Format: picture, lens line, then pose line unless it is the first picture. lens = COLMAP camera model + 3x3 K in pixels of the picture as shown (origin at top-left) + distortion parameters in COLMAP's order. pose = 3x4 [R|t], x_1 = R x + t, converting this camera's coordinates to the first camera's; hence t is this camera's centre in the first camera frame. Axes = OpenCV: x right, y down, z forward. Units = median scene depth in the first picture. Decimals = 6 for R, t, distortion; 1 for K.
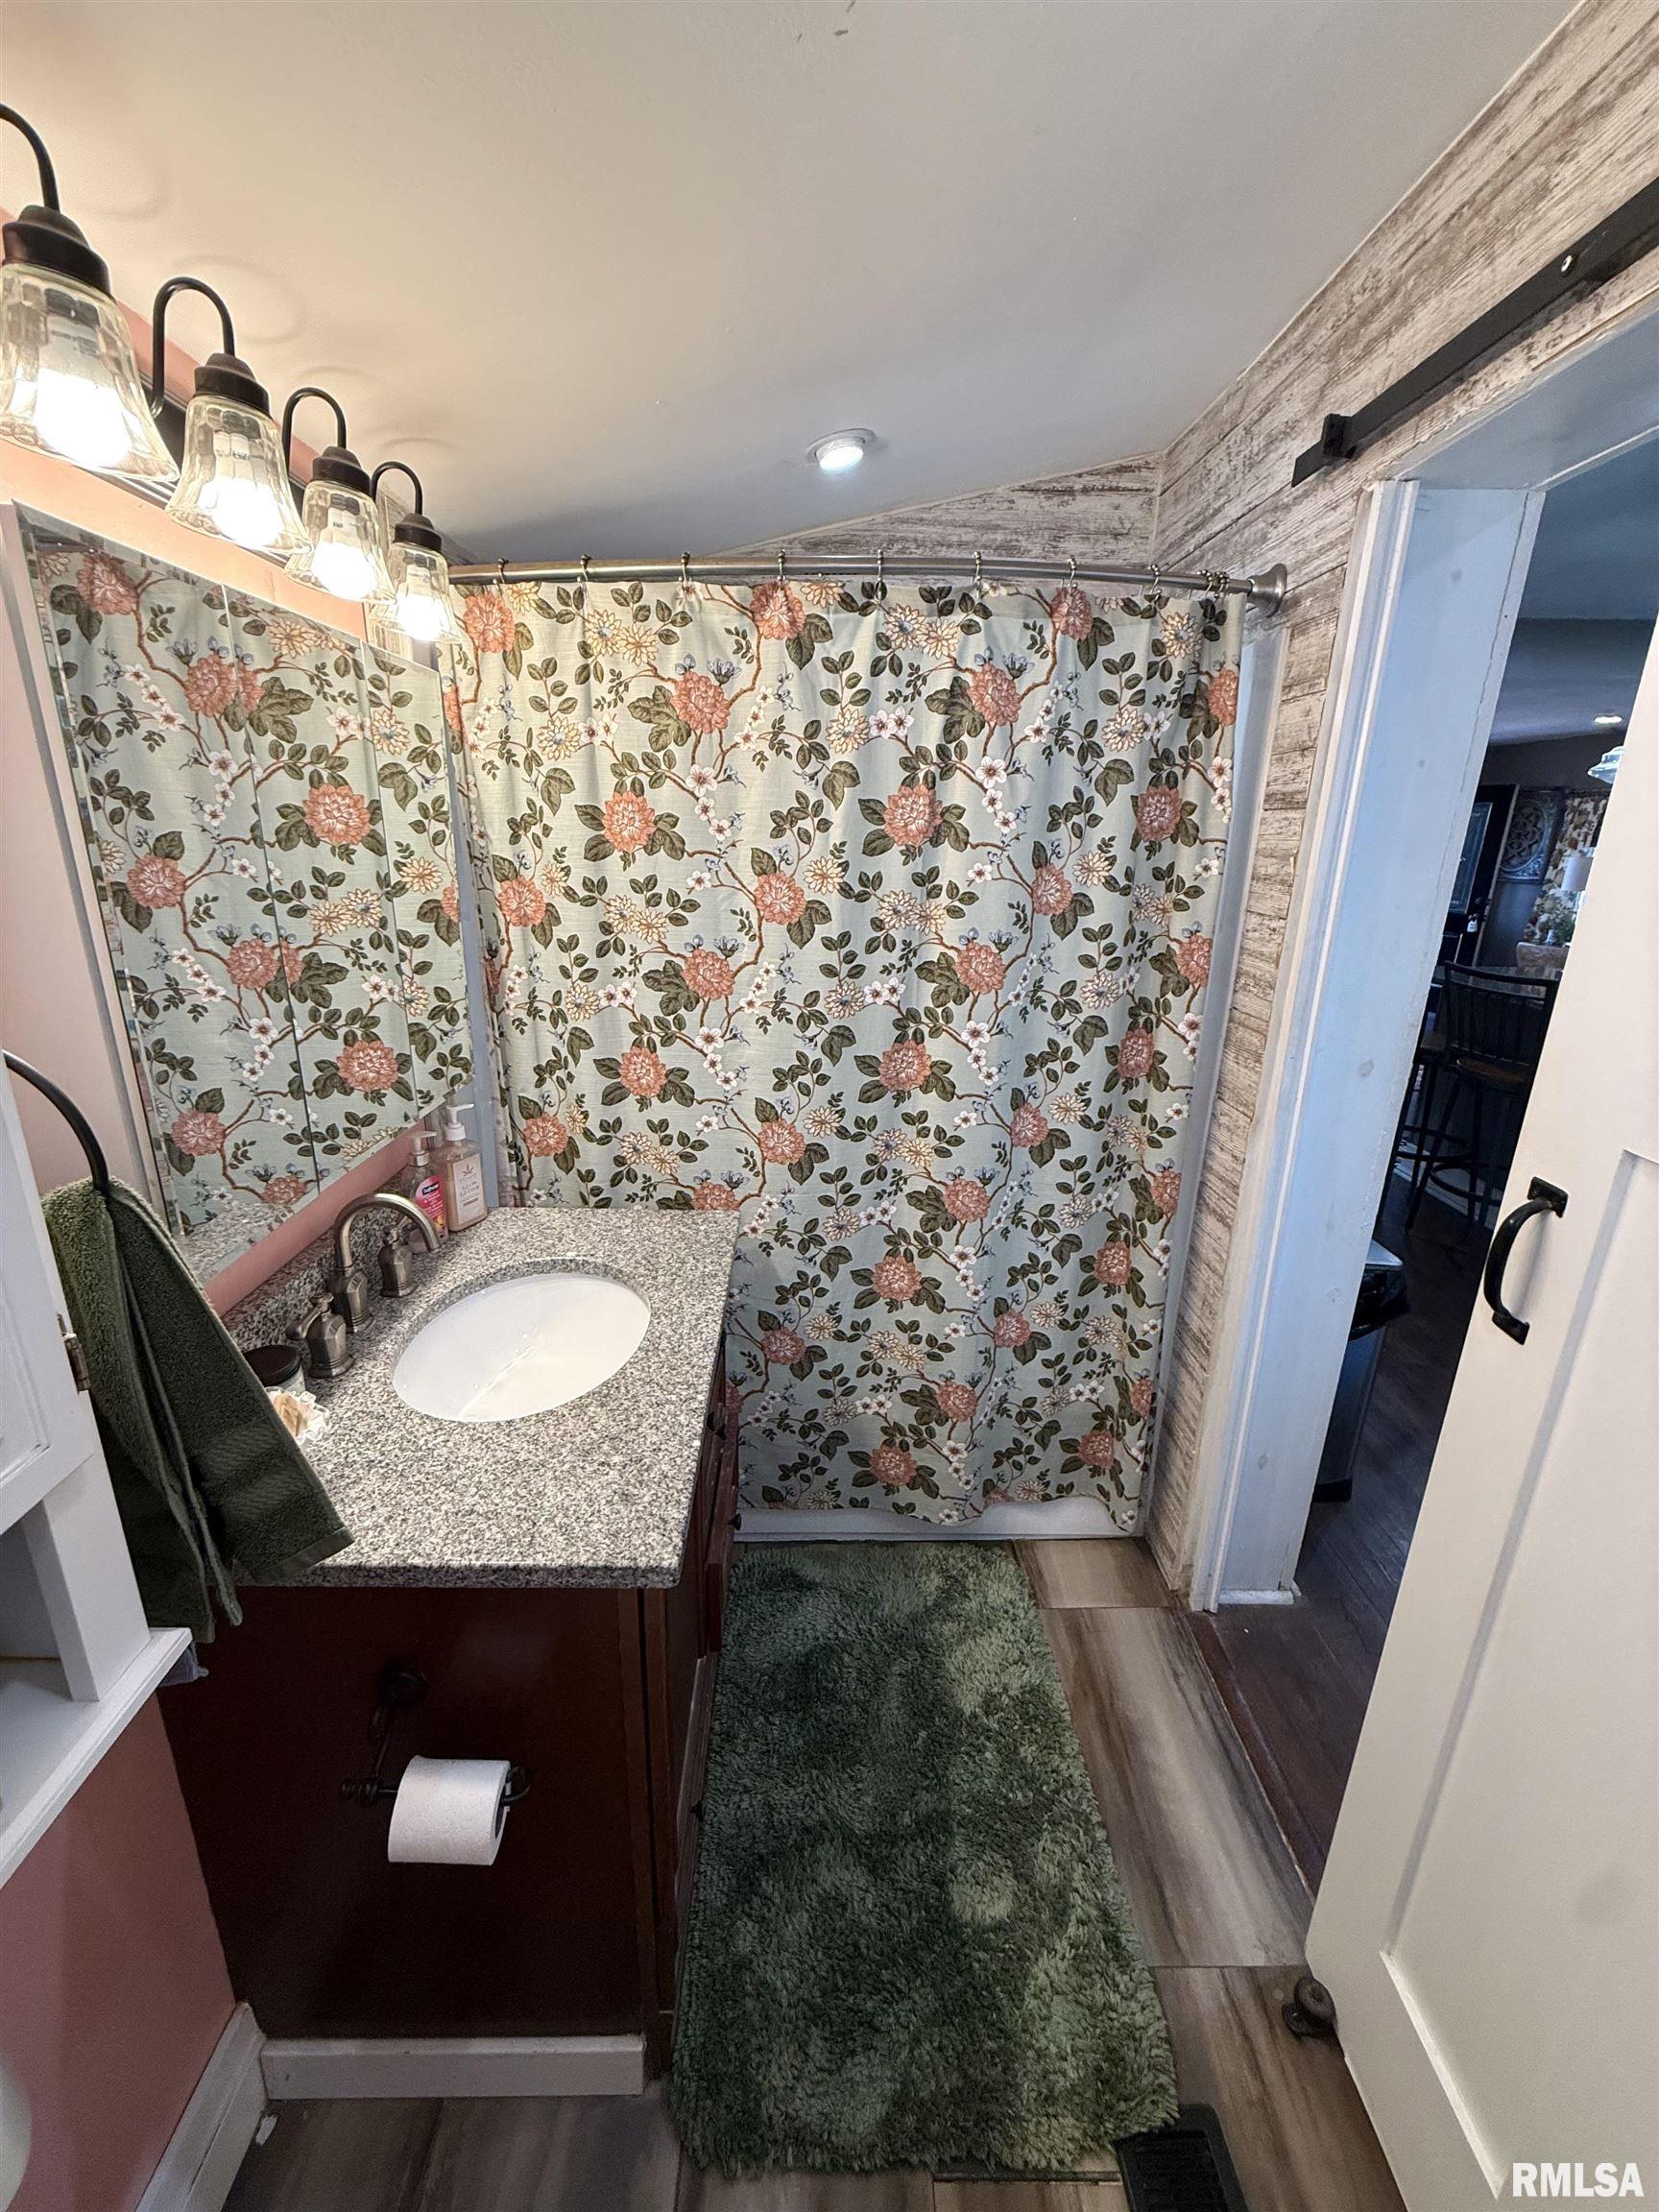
lens RADIAL K [[882.1, 0, 808.7], [0, 882.1, 1102.2], [0, 0, 1]] dist [-0.000707, -0.000137]
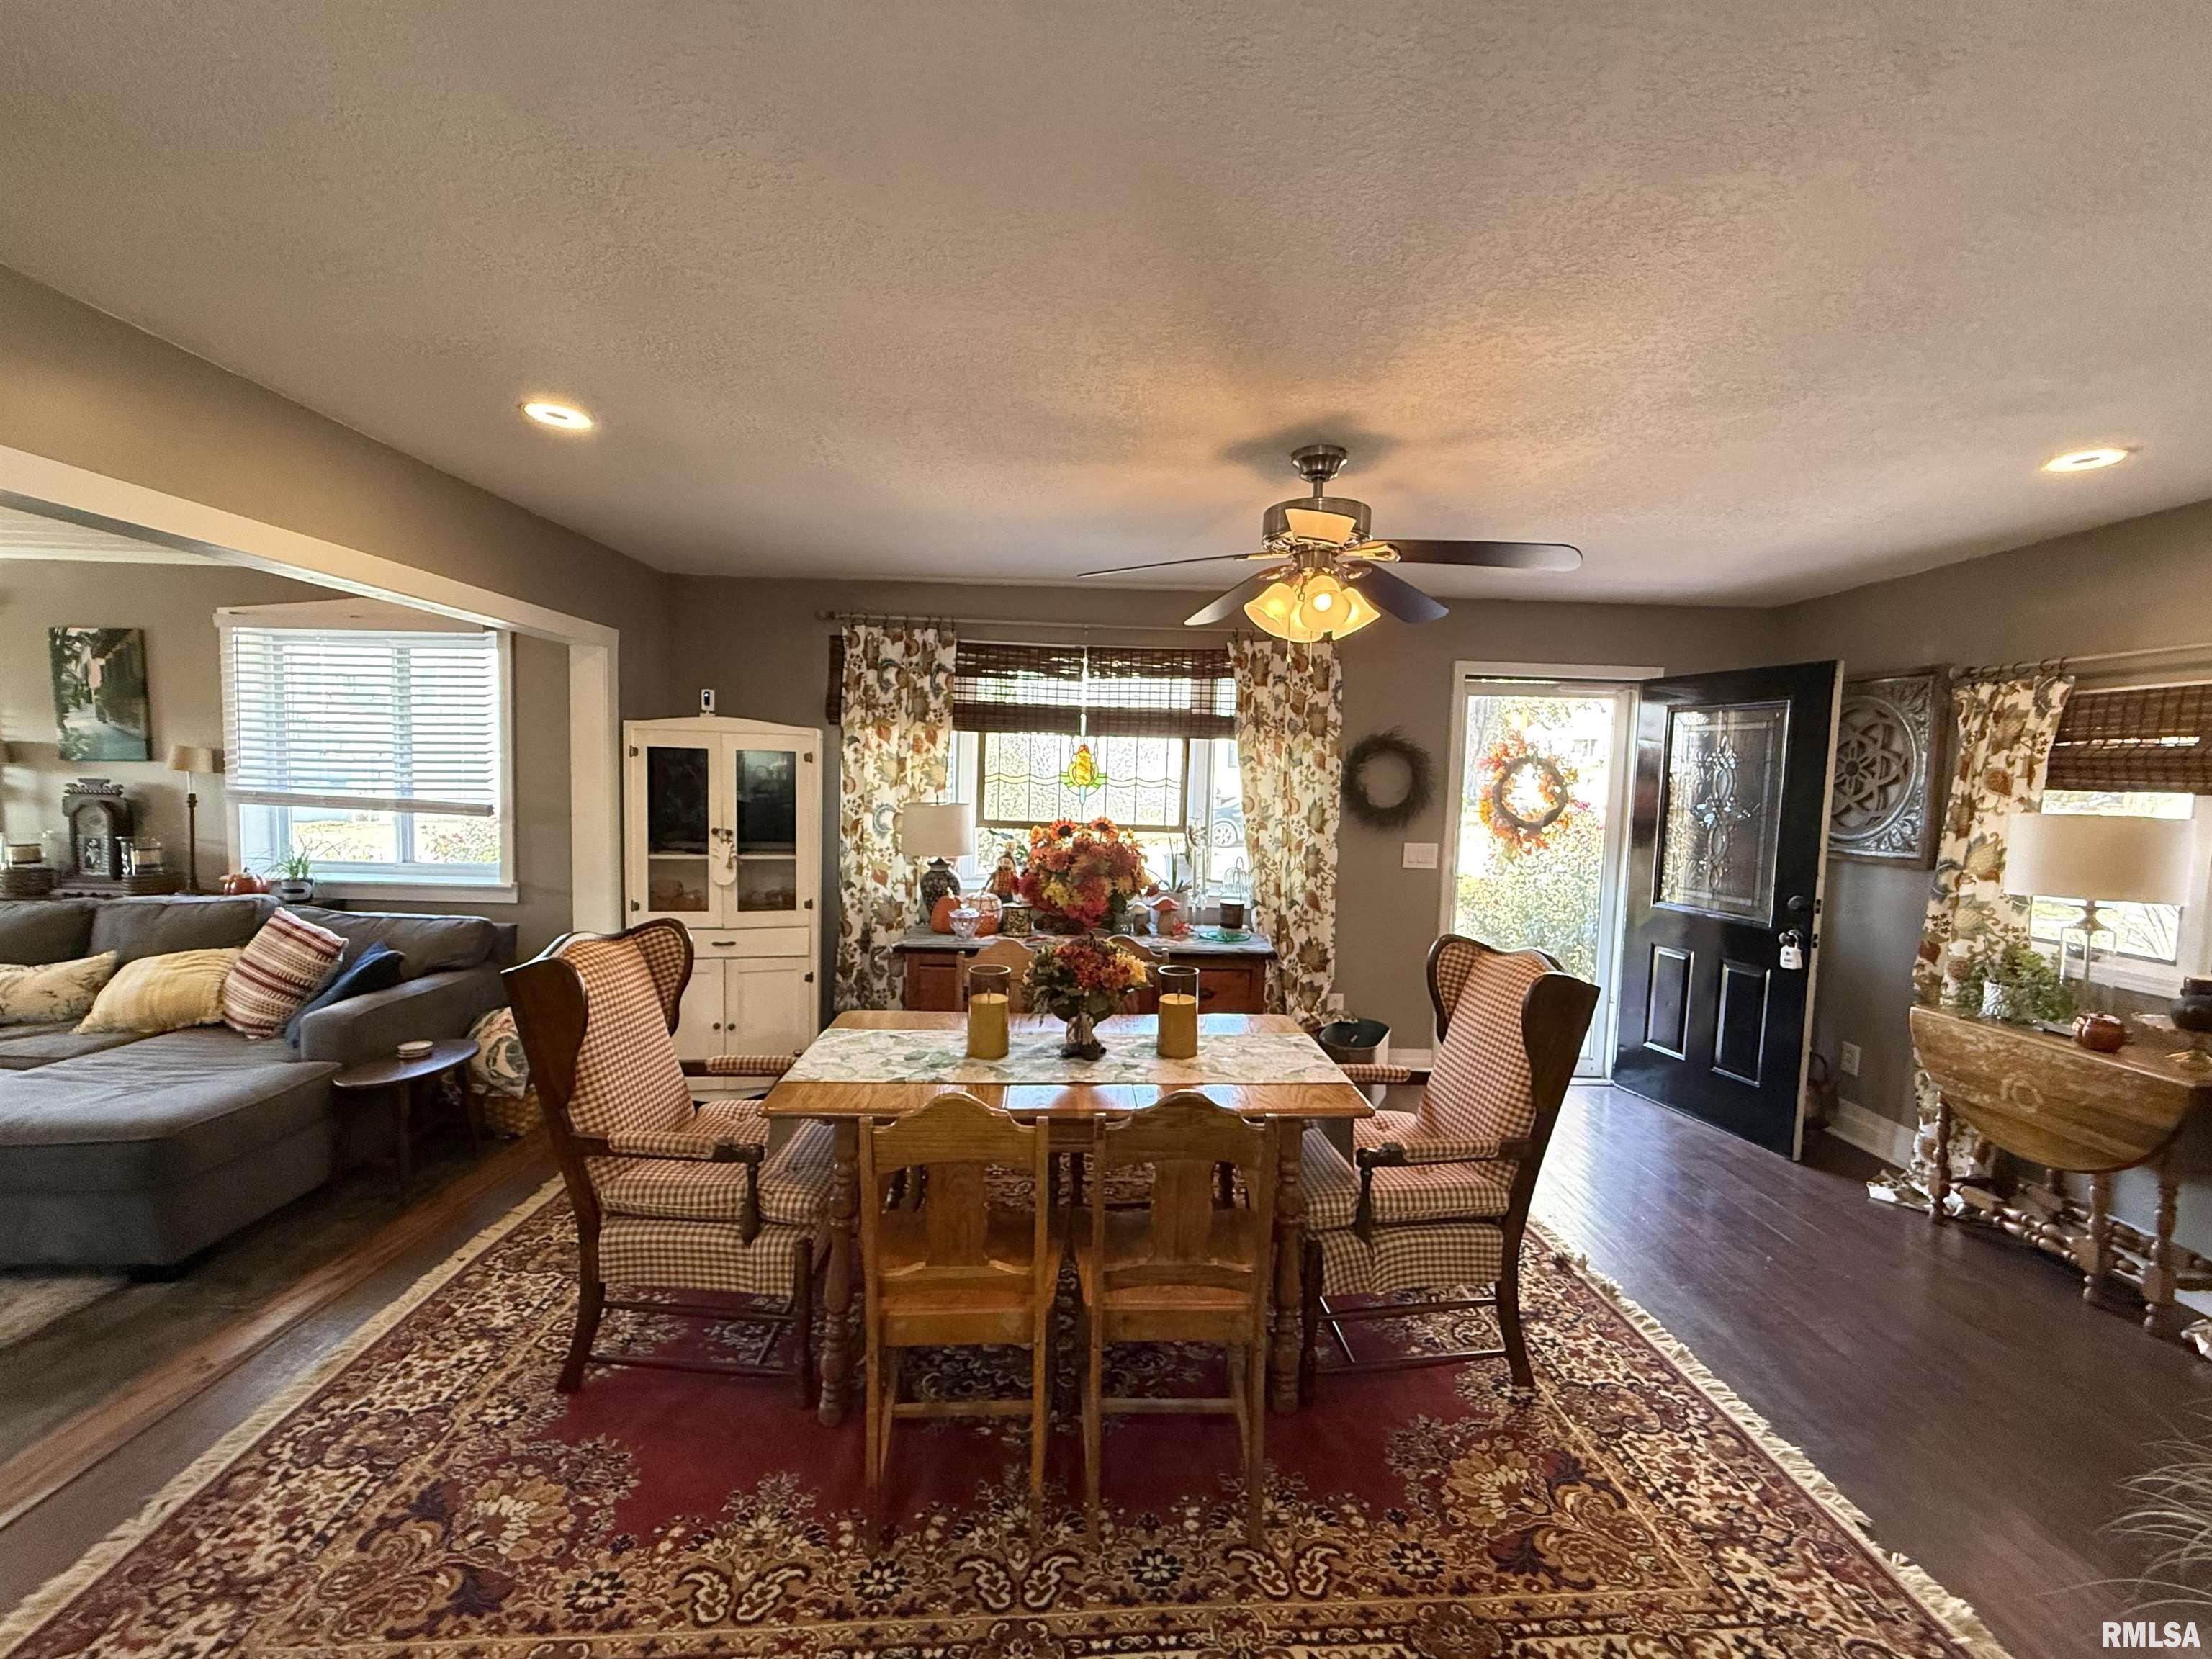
lens RADIAL K [[882.1, 0, 1111.5], [0, 882.1, 839.5], [0, 0, 1]] dist [-0.000707, -0.000137]
pose [[0.999915, 0.006784, 0.011122, 0.413643], [-0.004115, 0.974480, -0.224437, -0.161685], [-0.012361, 0.224372, 0.974425, 0.570781]]
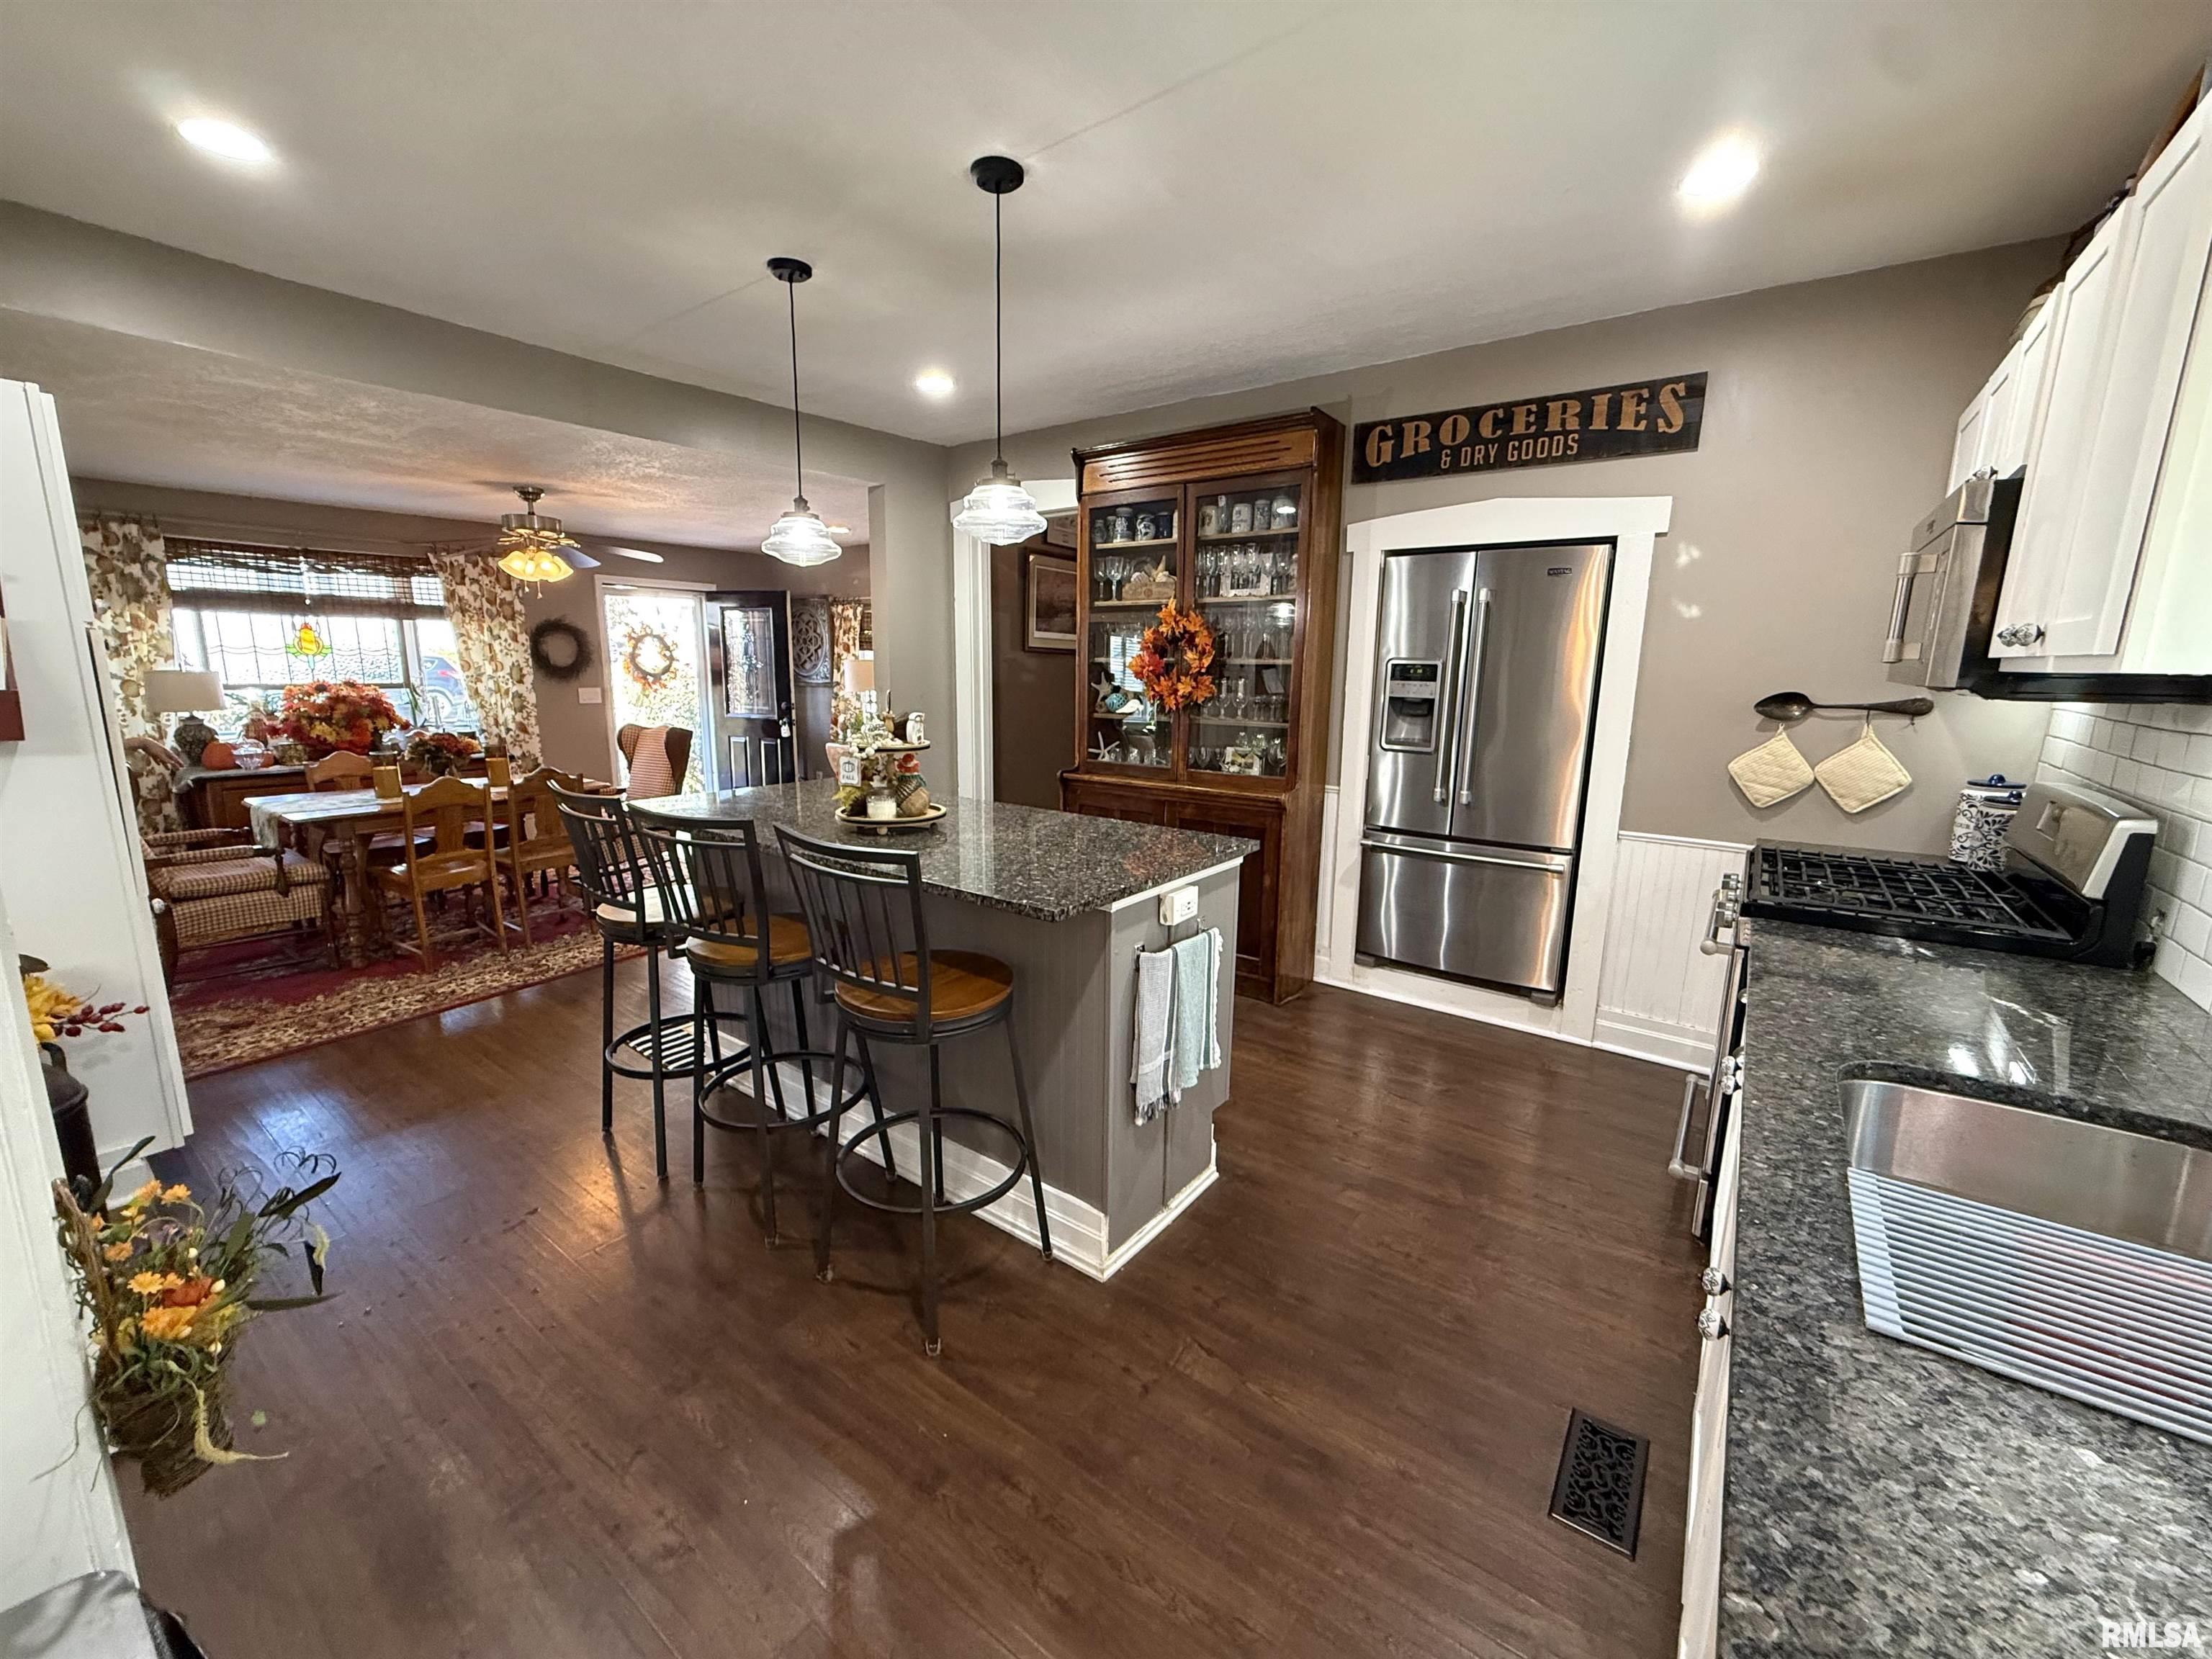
lens RADIAL K [[882.1, 0, 1099.6], [0, 882.1, 829.1], [0, 0, 1]] dist [-0.000707, -0.000137]
pose [[0.604052, -0.160282, 0.780660, 0.189034], [0.231543, 0.972608, 0.020531, -0.034145], [-0.762567, 0.168354, 0.624618, 0.146562]]
